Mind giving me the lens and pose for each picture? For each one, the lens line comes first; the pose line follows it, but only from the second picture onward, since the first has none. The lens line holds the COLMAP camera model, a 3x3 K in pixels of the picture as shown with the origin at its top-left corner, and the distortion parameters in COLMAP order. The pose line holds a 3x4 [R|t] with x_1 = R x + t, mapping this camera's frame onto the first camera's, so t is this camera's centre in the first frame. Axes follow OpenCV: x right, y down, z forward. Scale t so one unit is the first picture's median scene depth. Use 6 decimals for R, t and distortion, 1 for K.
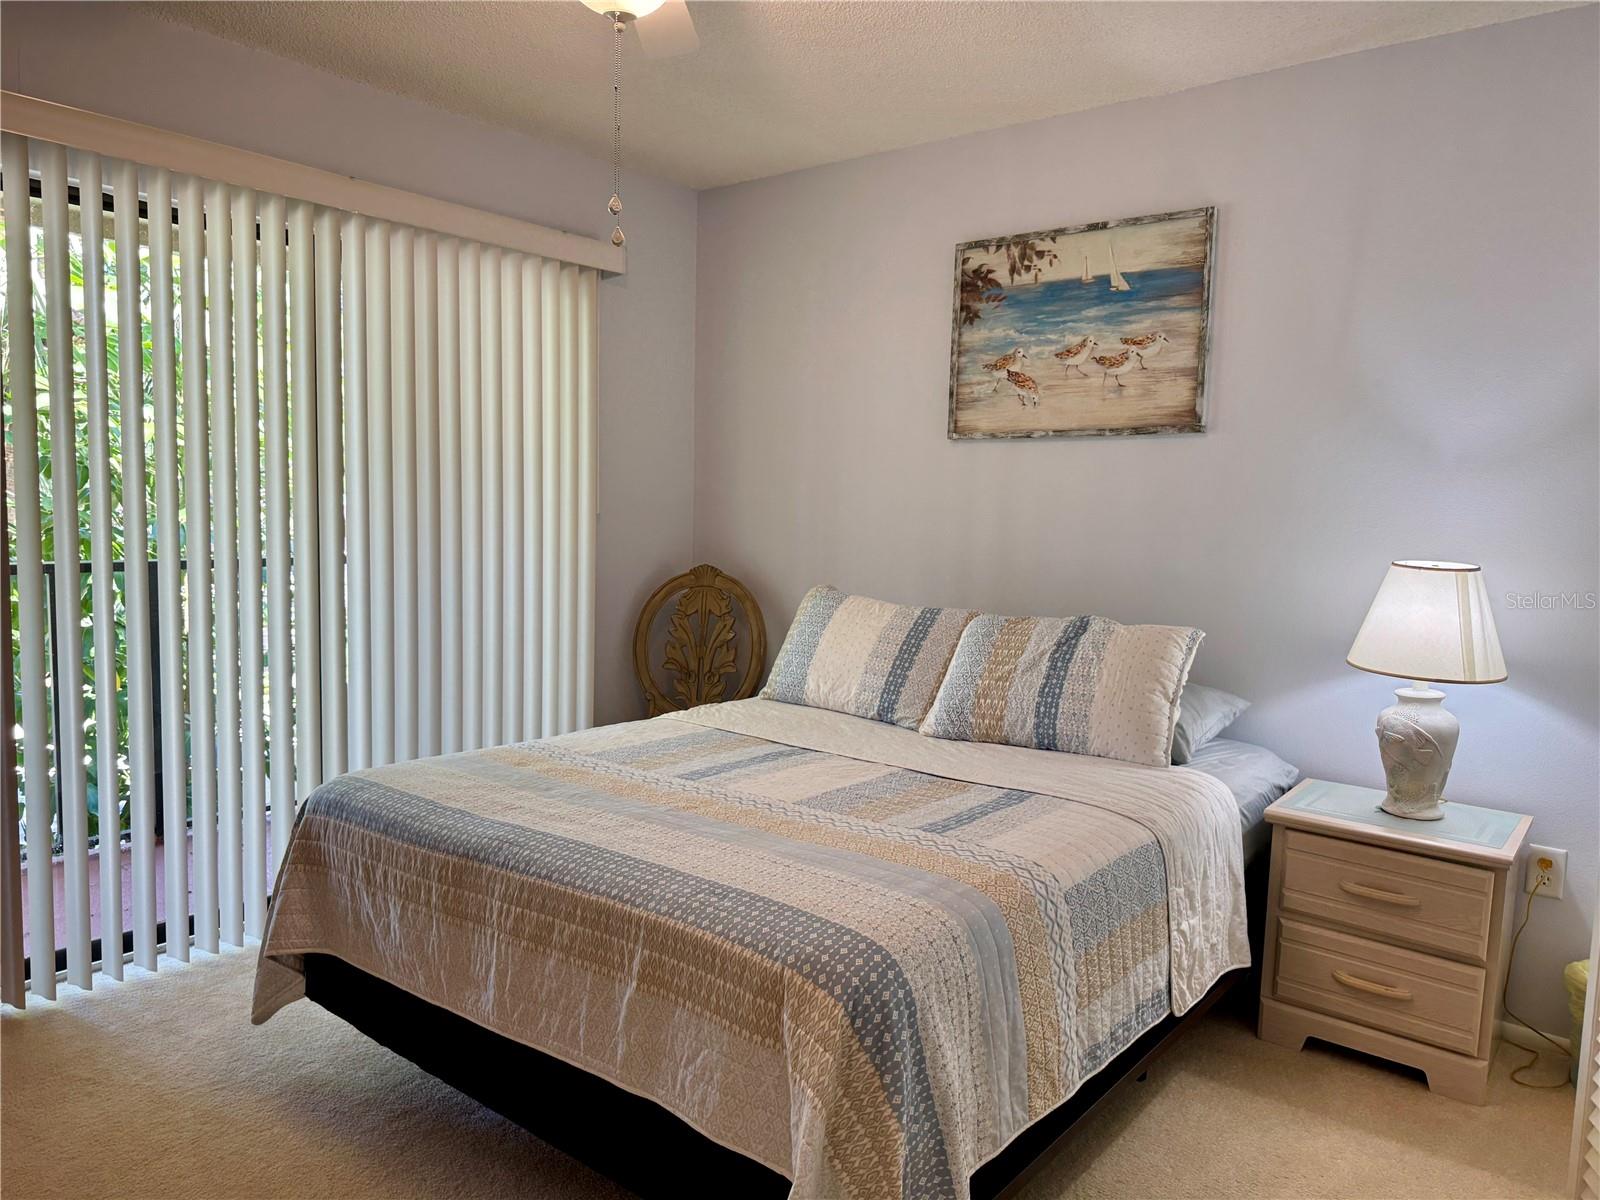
lens RADIAL K [[1143.6, 0, 800.0], [0, 1143.6, 600.0], [0, 0, 1]] dist [0.152358, -0.437797]
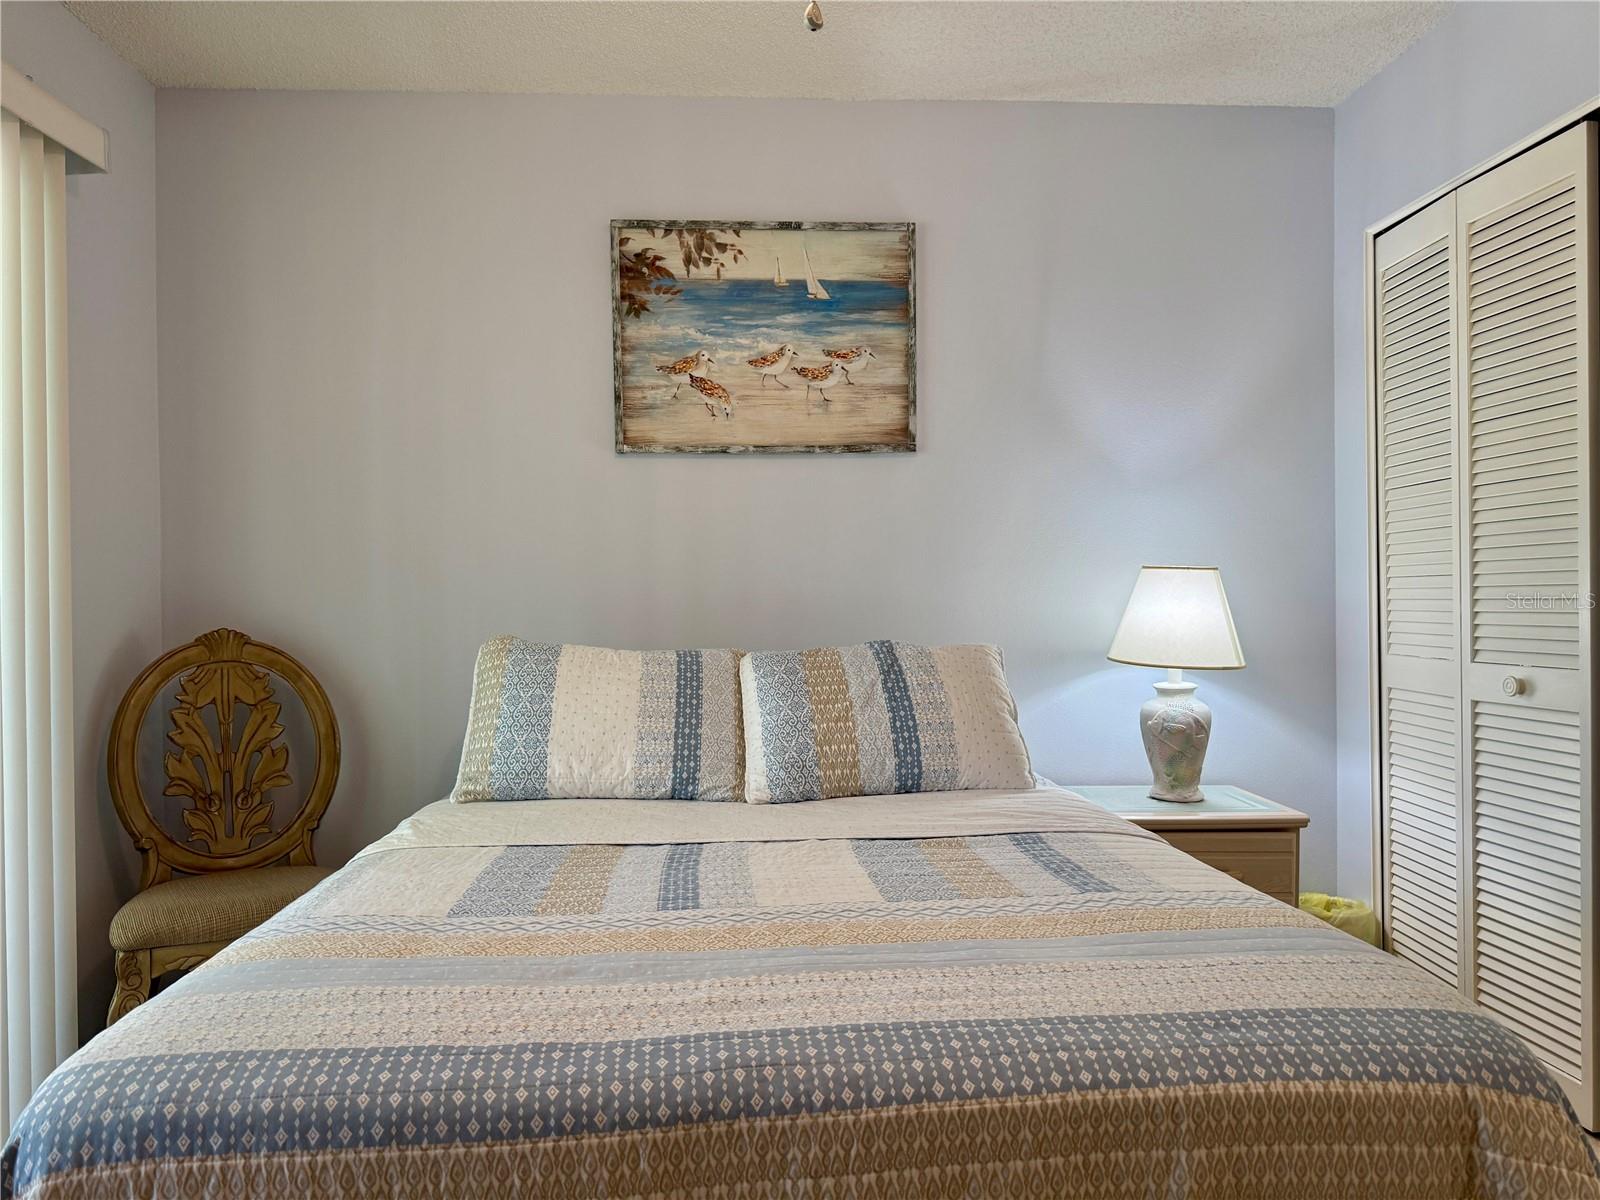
lens RADIAL K [[1120.3, 0, 806.3], [0, 1120.3, 604.1], [0, 0, 1]] dist [0.121743, -0.184806]
pose [[0.725425, -0.032998, 0.687510, -0.355558], [0.087378, 0.995184, -0.044432, 0.016711], [-0.682733, 0.092305, 0.724815, 0.362484]]
